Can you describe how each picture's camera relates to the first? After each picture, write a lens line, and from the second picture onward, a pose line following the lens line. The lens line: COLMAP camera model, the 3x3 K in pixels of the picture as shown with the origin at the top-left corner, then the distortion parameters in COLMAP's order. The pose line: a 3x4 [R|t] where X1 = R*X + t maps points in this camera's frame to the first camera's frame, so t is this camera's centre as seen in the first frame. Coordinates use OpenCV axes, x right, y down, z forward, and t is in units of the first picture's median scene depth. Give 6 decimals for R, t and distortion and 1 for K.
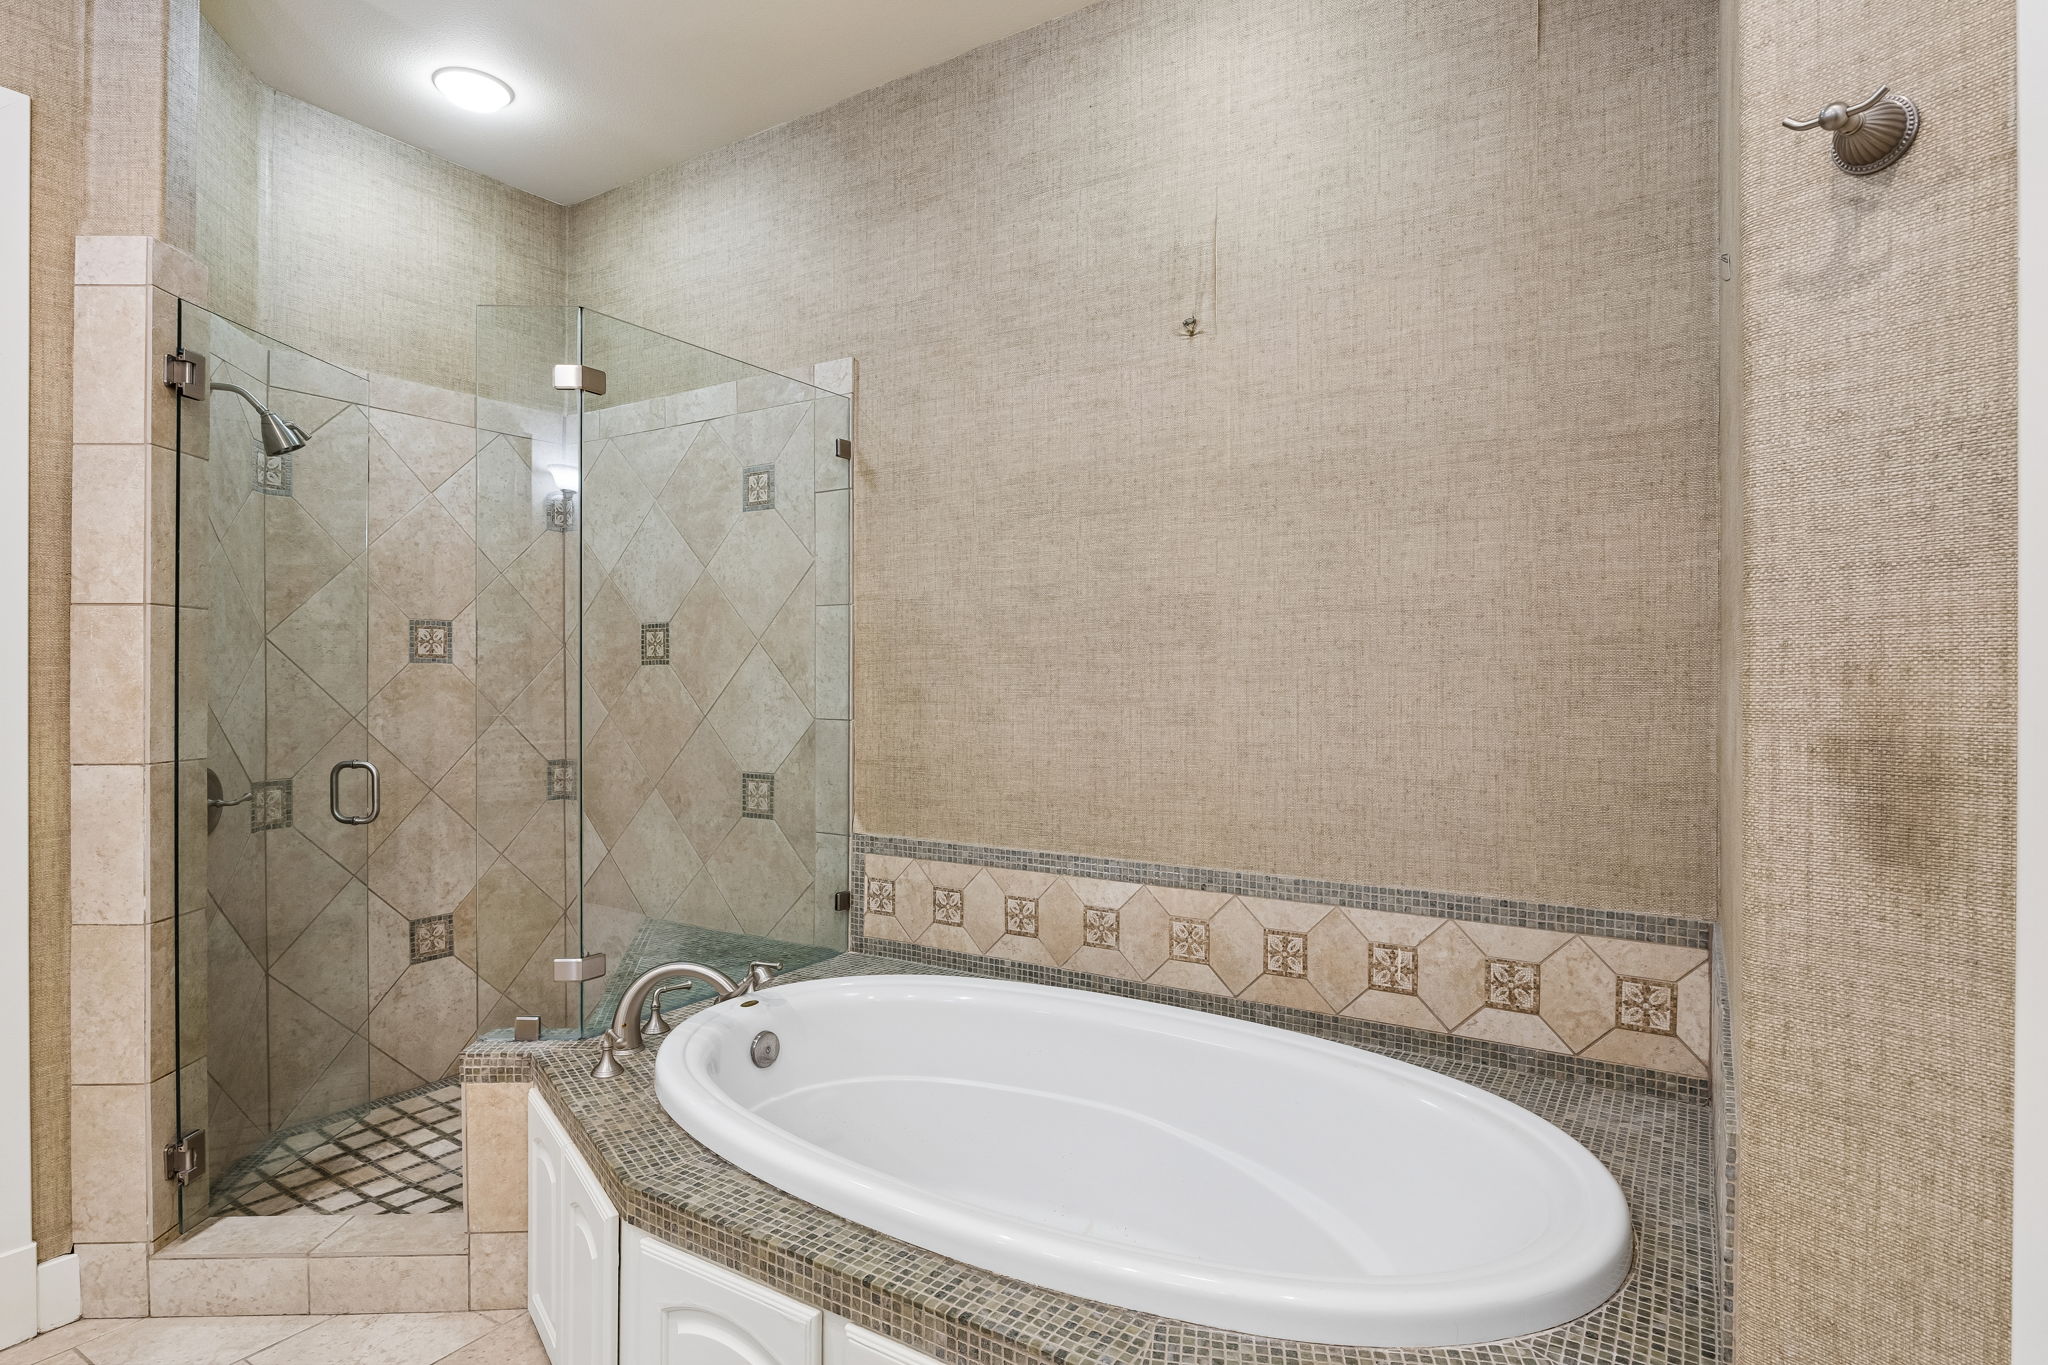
lens RADIAL K [[1067.7, 0, 1024.0], [0, 1067.7, 682.5], [0, 0, 1]] dist [-0.008629, -0.001048]
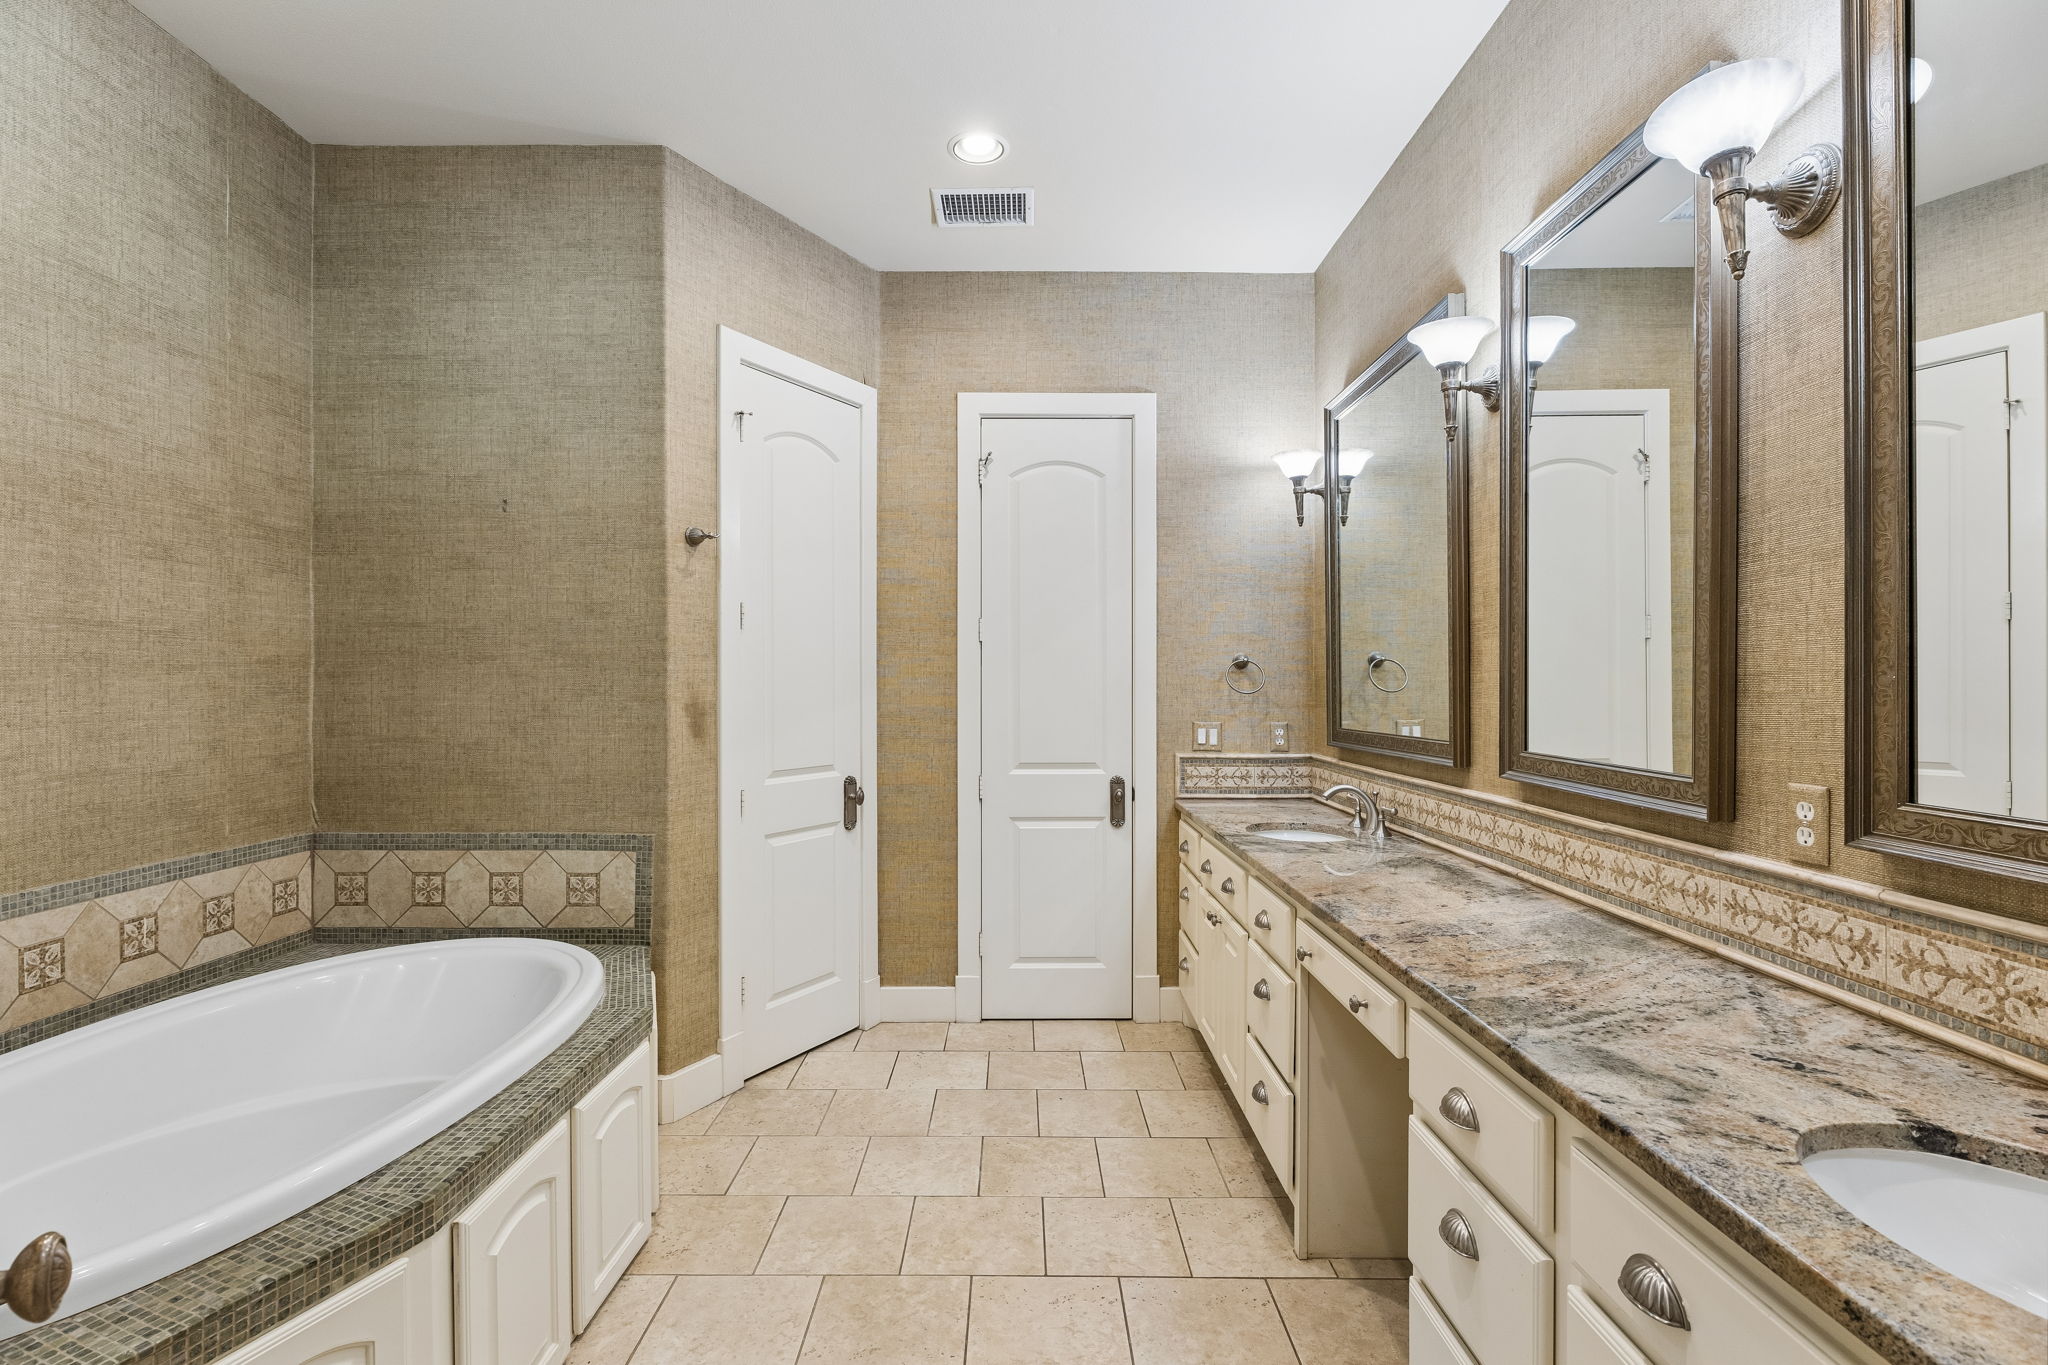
lens RADIAL K [[933.6, 0, 1019.0], [0, 933.6, 676.5], [0, 0, 1]] dist [0.000684, 0.000613]
pose [[-0.536358, 0.007834, 0.843954, -0.830446], [0.003401, 0.999969, -0.007121, -0.004423], [-0.843984, -0.000949, -0.536368, 0.593253]]
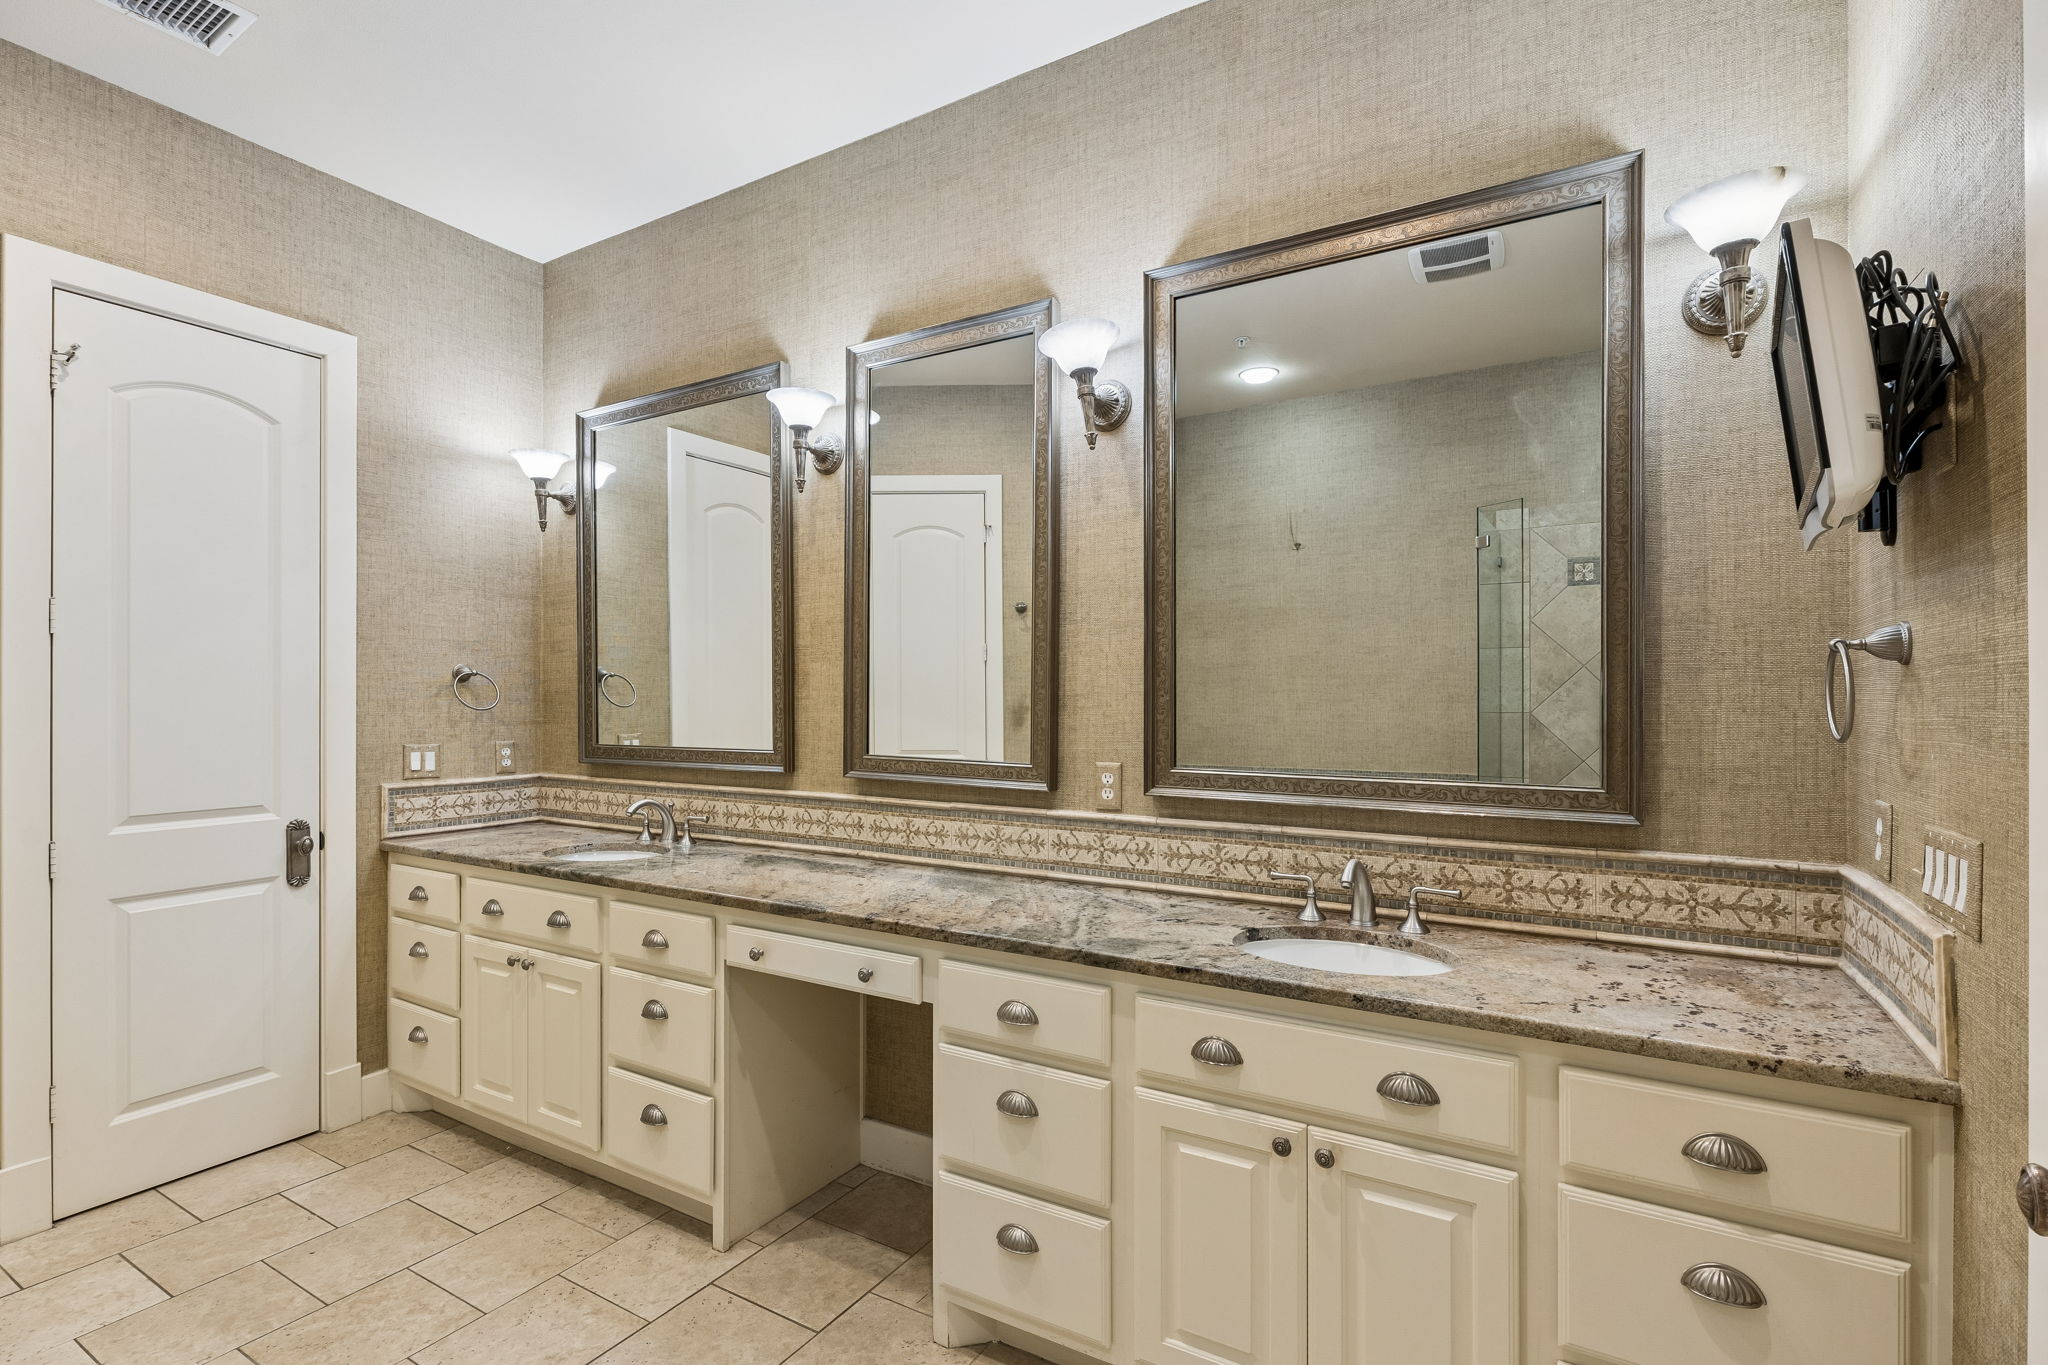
lens RADIAL K [[947.6, 0, 998.4], [0, 947.6, 681.0], [0, 0, 1]] dist [-0.001929, -0.001123]
pose [[-0.999864, -0.000890, -0.016445, -0.519922], [-0.000671, 0.999911, -0.013313, -0.009719], [0.016455, -0.013300, -0.999776, 0.811988]]
